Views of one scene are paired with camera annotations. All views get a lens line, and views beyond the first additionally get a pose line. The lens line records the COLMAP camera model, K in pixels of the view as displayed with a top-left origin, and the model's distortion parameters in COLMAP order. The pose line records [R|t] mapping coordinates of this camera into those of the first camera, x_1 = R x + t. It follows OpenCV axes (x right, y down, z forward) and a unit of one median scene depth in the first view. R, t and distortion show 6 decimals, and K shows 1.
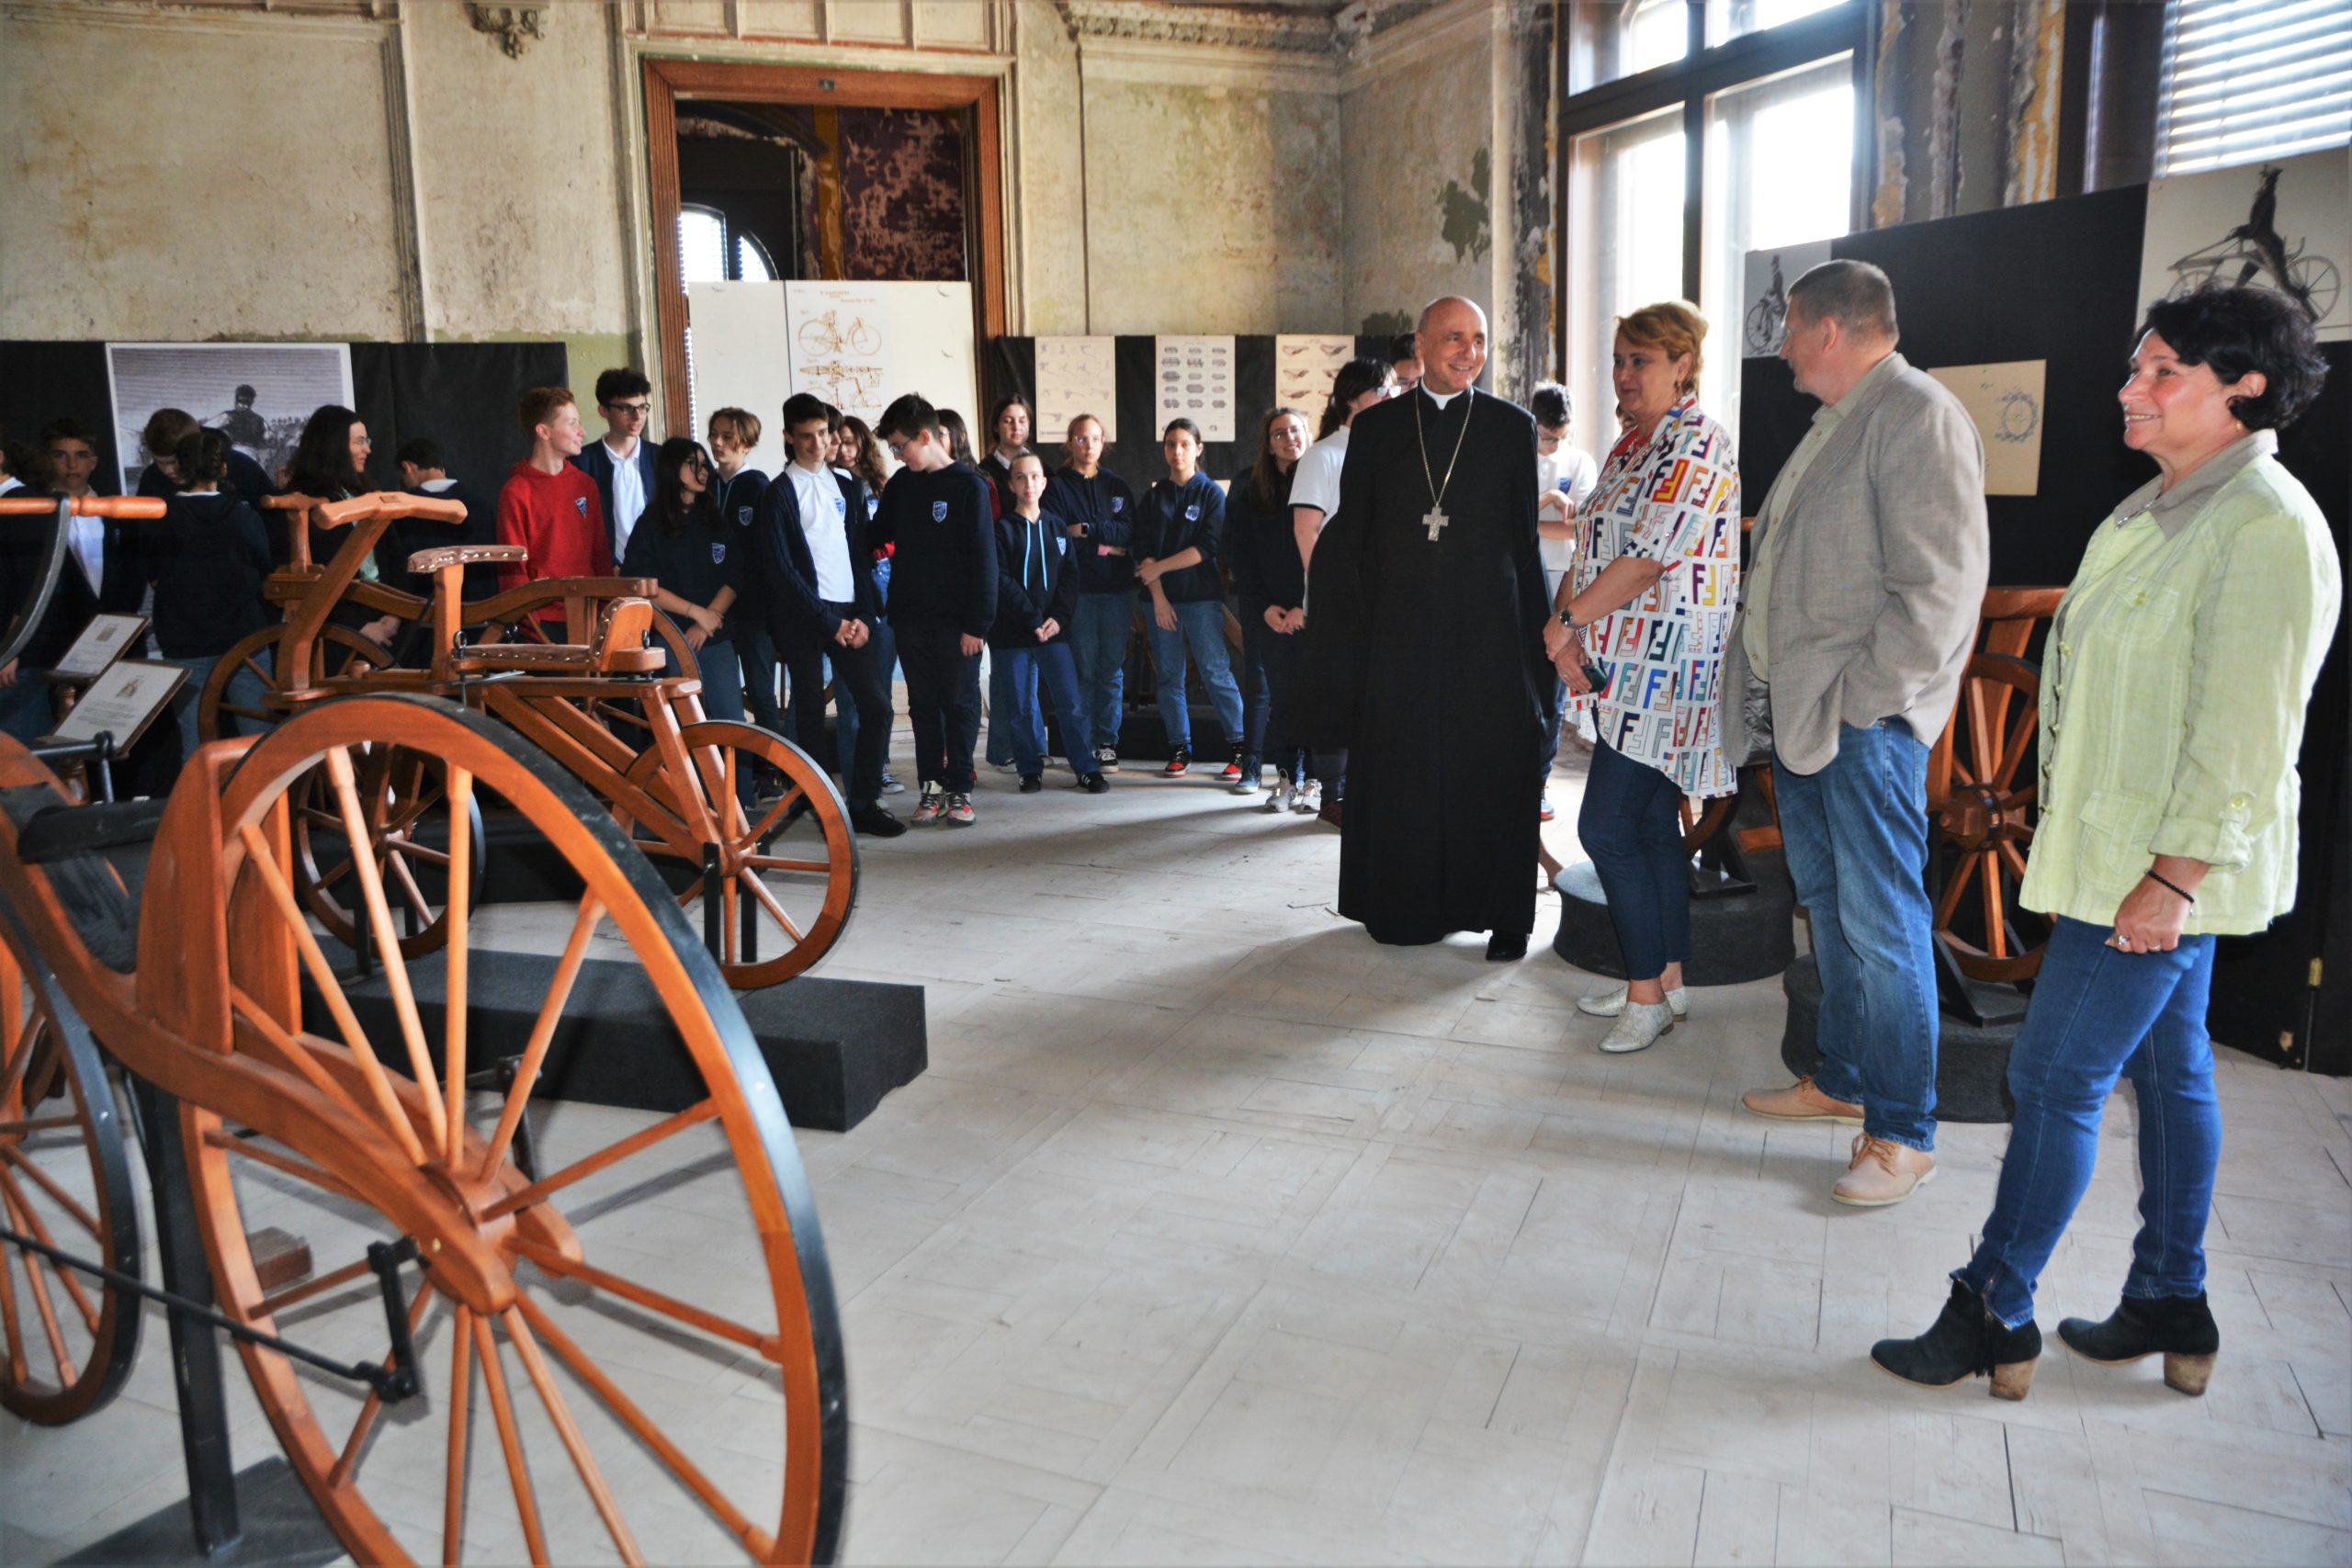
lens RADIAL K [[1644.9, 0, 1203.2], [0, 1644.9, 747.3], [0, 0, 1]] dist [-0.114423, 0.083351]
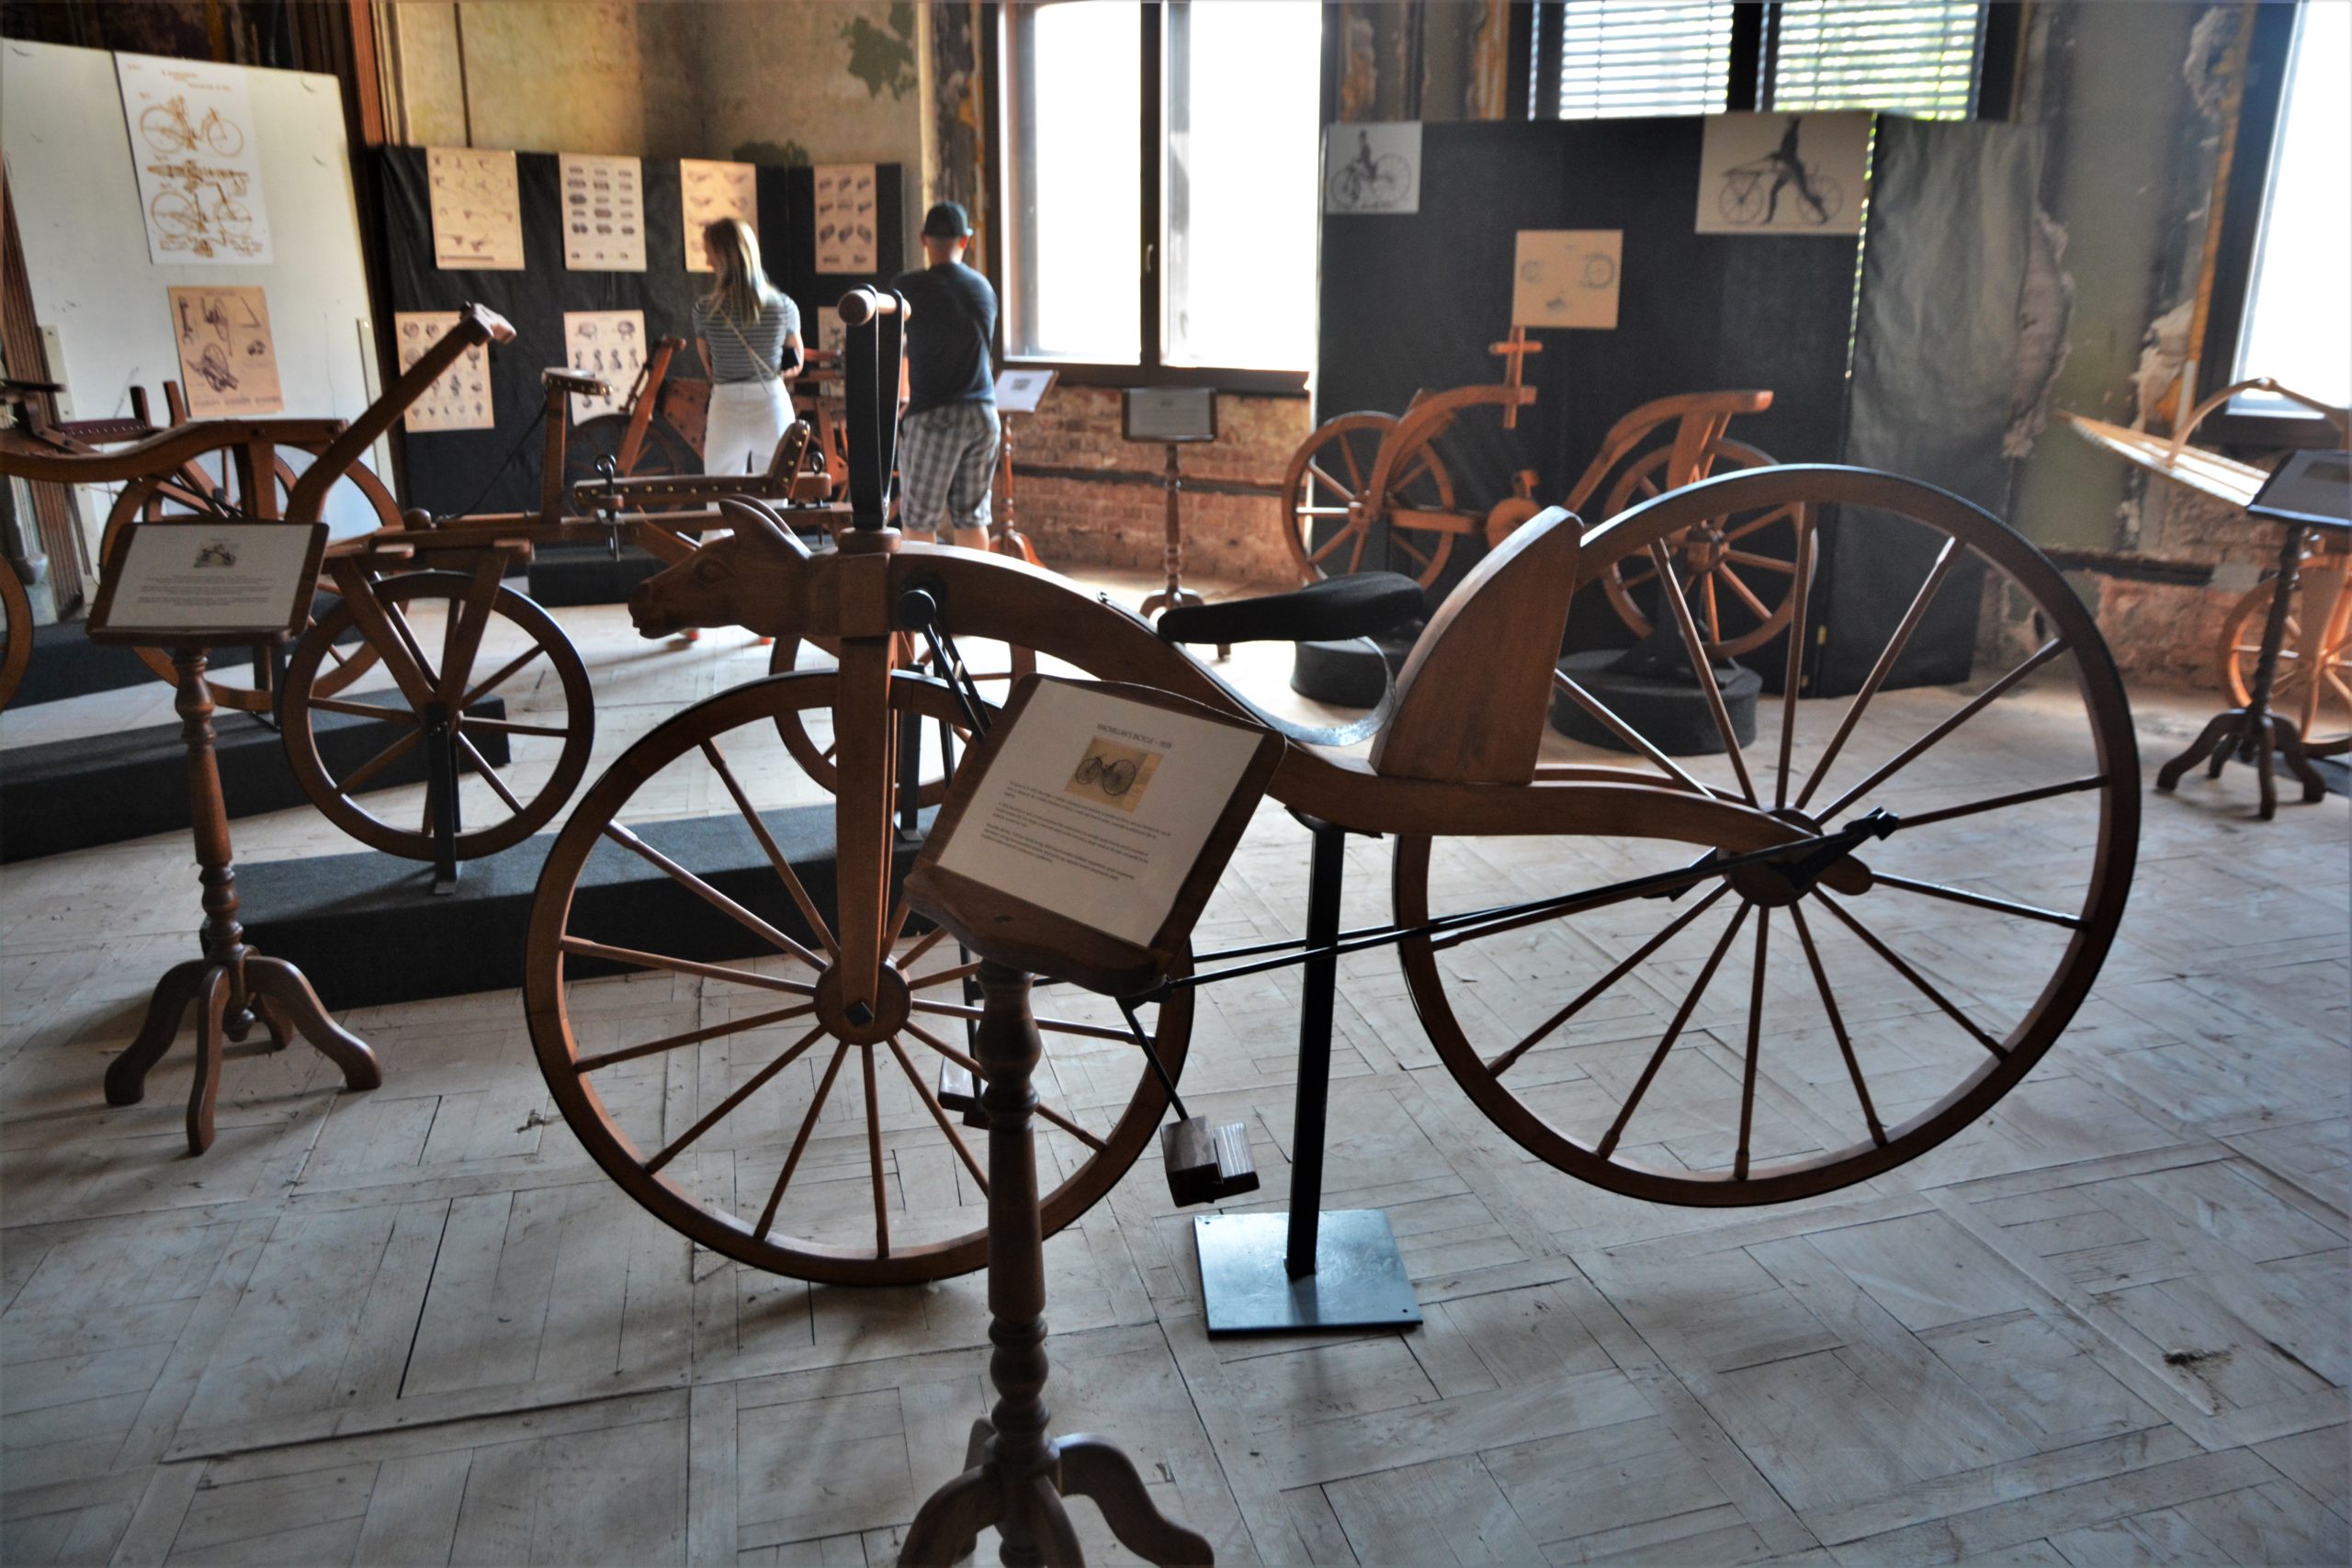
lens RADIAL K [[1638.3, 0, 1202.1], [0, 1638.3, 740.2], [0, 0, 1]] dist [-0.116248, 0.082501]
pose [[0.789507, -0.140612, 0.597417, -0.365170], [0.083119, 0.988930, 0.122917, -0.002301], [-0.608088, -0.047387, 0.792454, 0.043453]]
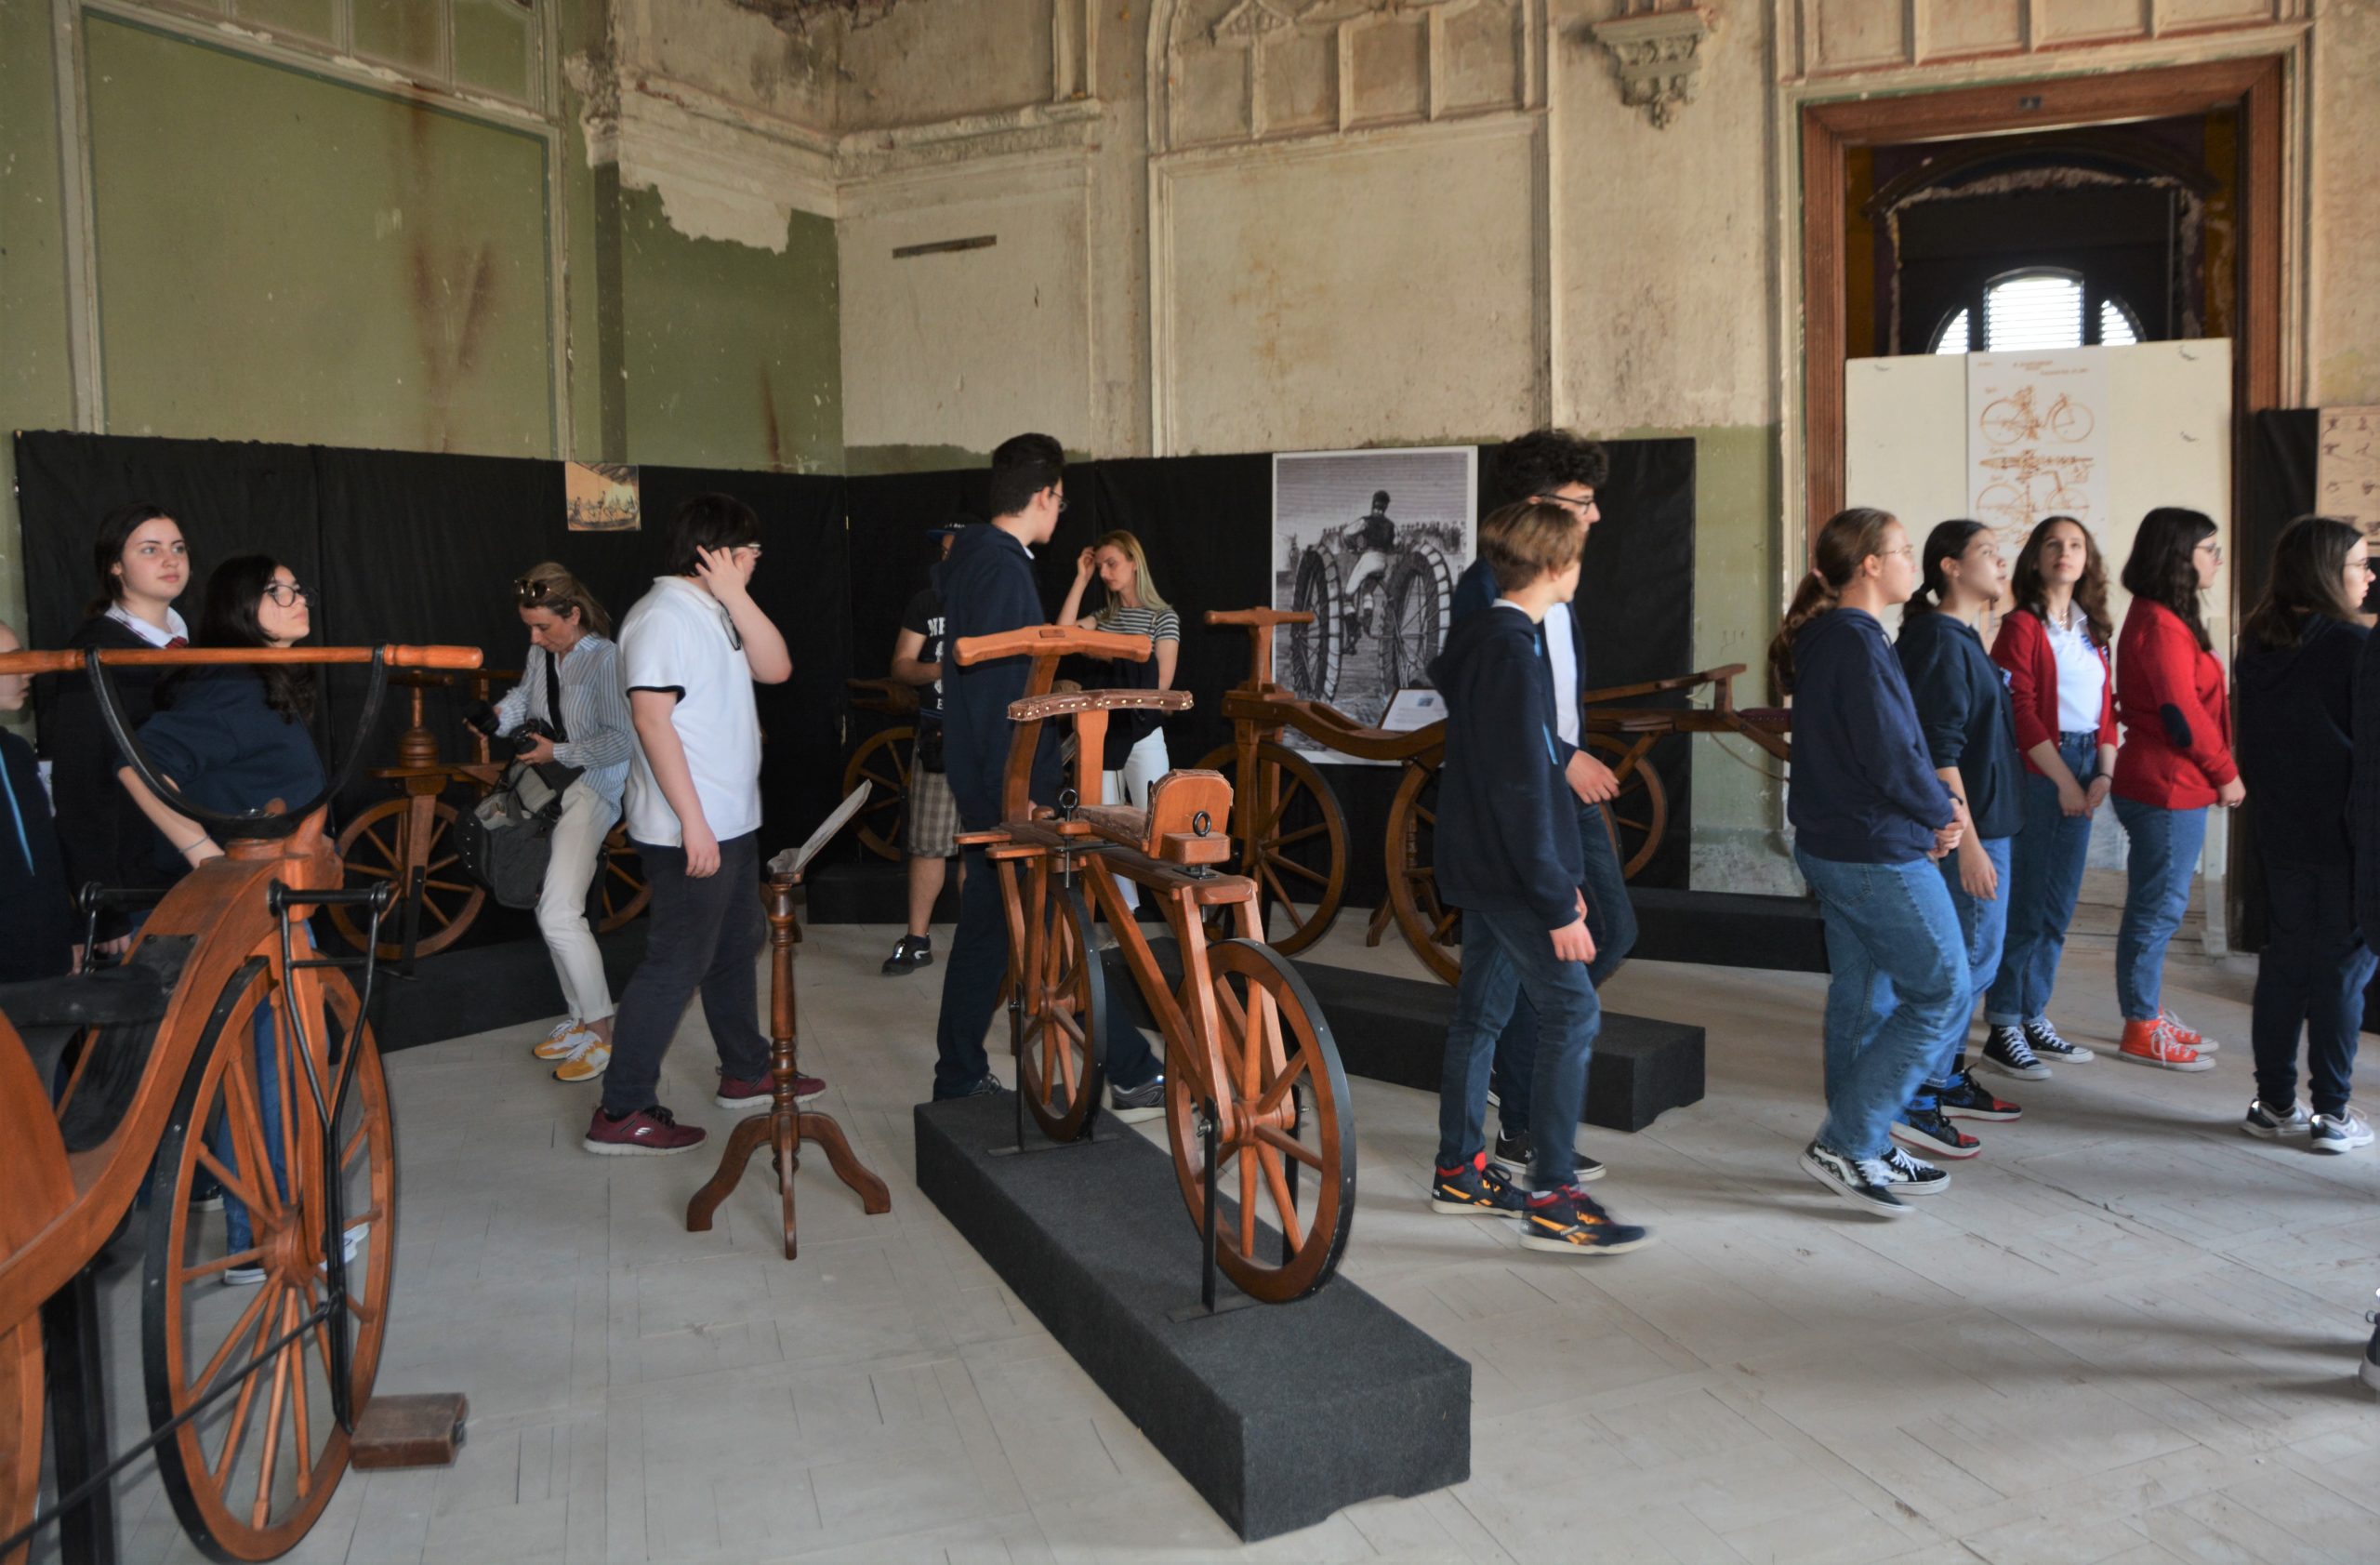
lens RADIAL K [[1746.1, 0, 1276.3], [0, 1746.1, 691.5], [0, 0, 1]] dist [-0.115410, 0.088288]
pose [[0.680234, 0.057598, -0.730728, 0.144632], [-0.126393, 0.991192, -0.039531, -0.048352], [0.722015, 0.119249, 0.681523, 0.208995]]
